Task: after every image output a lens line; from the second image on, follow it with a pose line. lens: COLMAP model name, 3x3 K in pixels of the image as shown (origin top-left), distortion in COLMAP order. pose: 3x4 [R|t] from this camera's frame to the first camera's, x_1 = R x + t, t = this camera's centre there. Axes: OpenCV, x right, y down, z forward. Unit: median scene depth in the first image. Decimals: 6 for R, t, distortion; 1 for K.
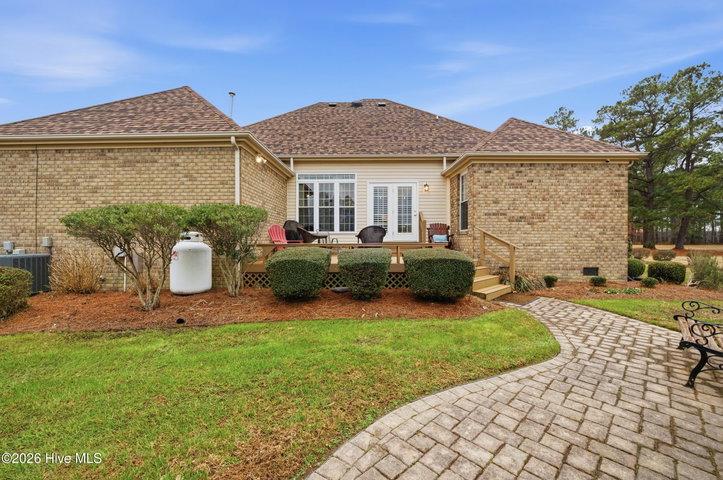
lens RADIAL K [[293.7, 0, 358.1], [0, 293.7, 240.0], [0, 0, 1]] dist [-0.016414, 0.002276]
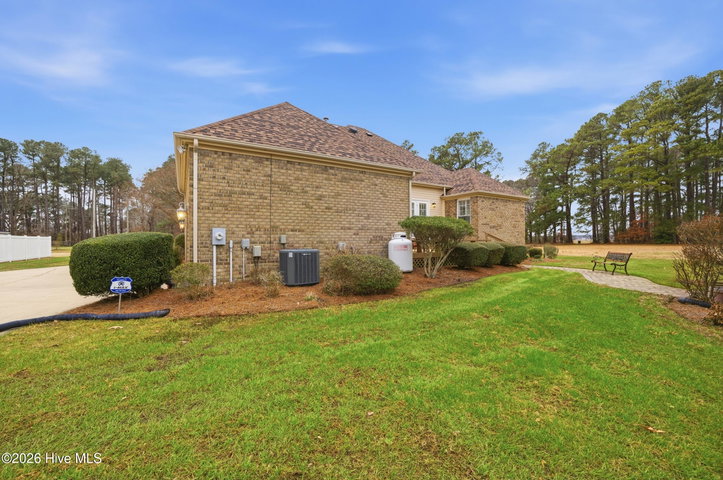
lens RADIAL K [[293.7, 0, 363.6], [0, 293.7, 240.1], [0, 0, 1]] dist [-0.016414, 0.002276]
pose [[0.838599, -0.003079, 0.544740, -1.190720], [0.002995, 0.999995, 0.001042, 0.007678], [-0.544741, 0.000757, 0.838604, -0.137184]]
